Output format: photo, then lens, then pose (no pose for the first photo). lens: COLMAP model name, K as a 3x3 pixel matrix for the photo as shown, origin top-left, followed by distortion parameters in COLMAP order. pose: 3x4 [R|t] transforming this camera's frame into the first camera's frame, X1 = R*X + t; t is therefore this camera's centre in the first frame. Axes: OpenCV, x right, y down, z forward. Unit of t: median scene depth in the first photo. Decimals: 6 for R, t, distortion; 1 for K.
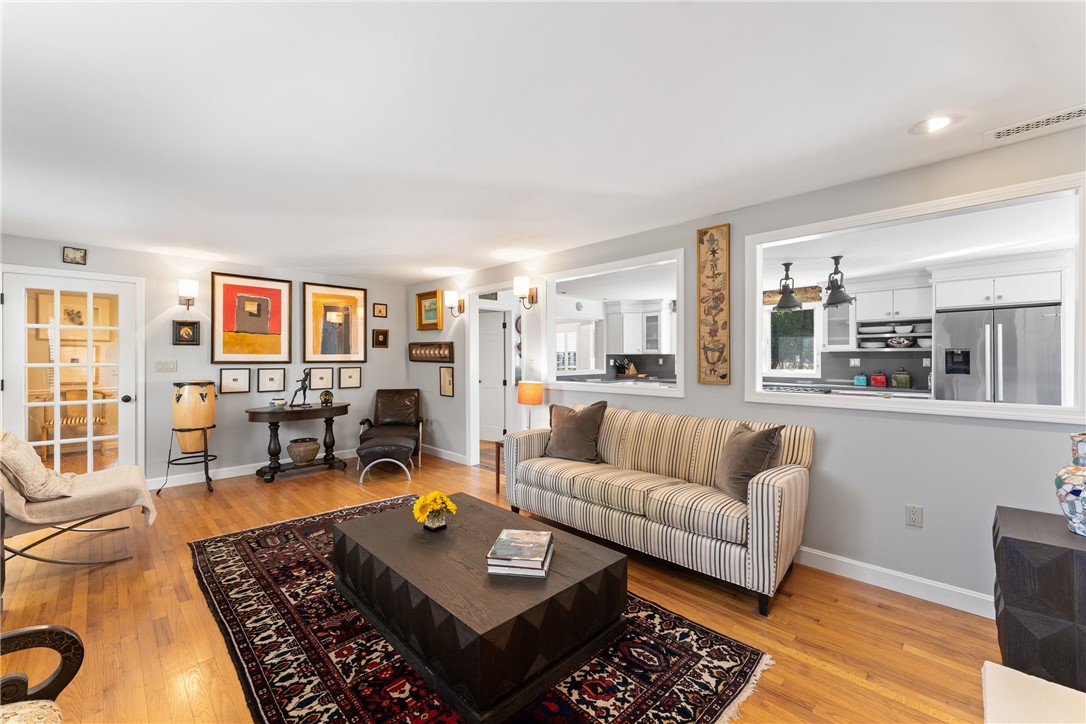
lens RADIAL K [[435.2, 0, 544.3], [0, 435.2, 356.2], [0, 0, 1]] dist [-0.001207, 0.000022]
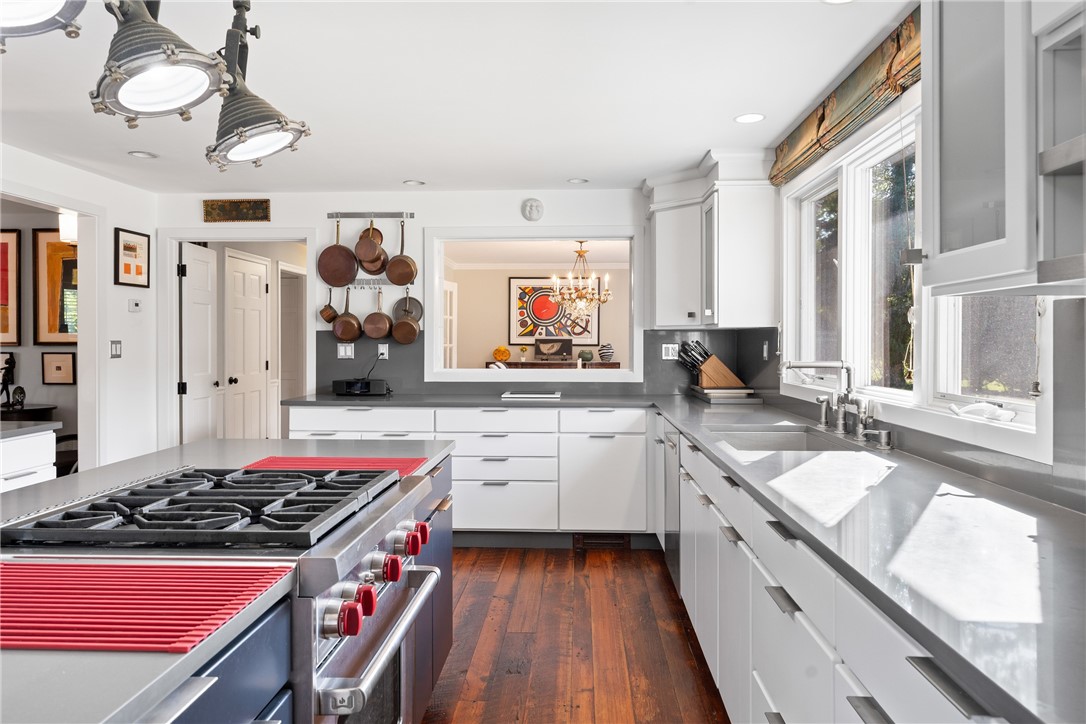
lens RADIAL K [[697.8, 0, 548.1], [0, 697.8, 352.2], [0, 0, 1]] dist [-0.001010, 0.000186]
pose [[0.670371, 0.009251, -0.741968, 0.844159], [-0.001224, 0.999935, 0.011361, 0.013439], [0.742025, -0.006708, 0.670339, 0.881200]]
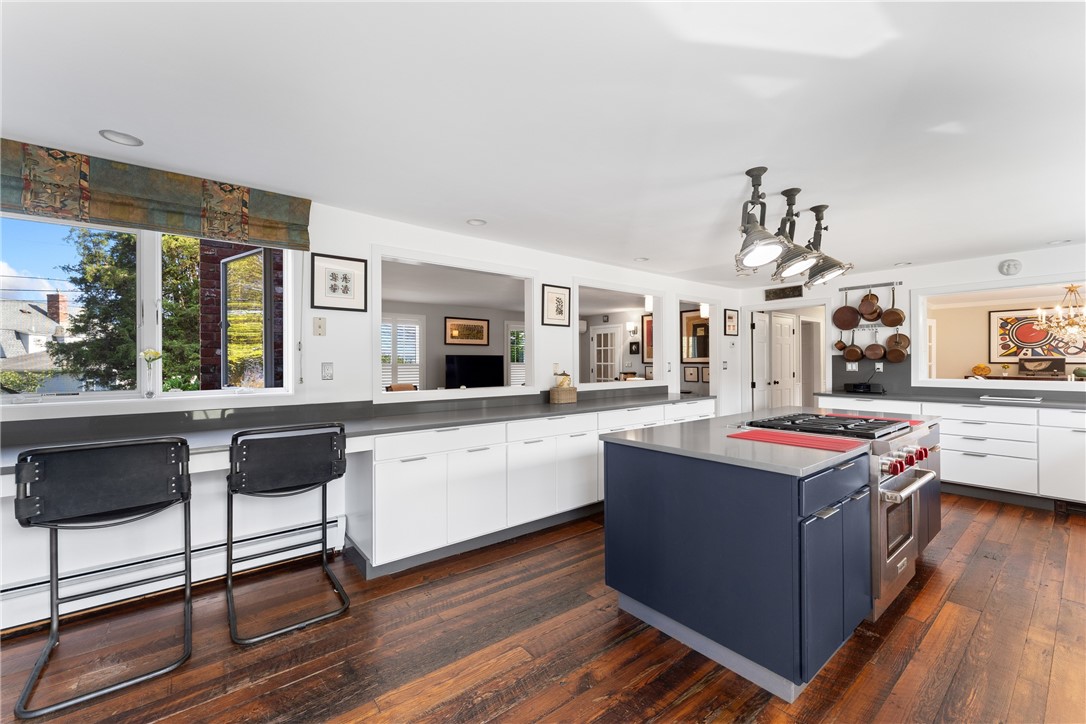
lens RADIAL K [[435.2, 0, 537.1], [0, 435.2, 359.7], [0, 0, 1]] dist [-0.001207, 0.000022]
pose [[-0.130056, -0.007473, -0.991478, 1.068847], [0.000869, 0.999970, -0.007651, 0.013662], [0.991506, -0.001856, -0.130046, 0.709850]]
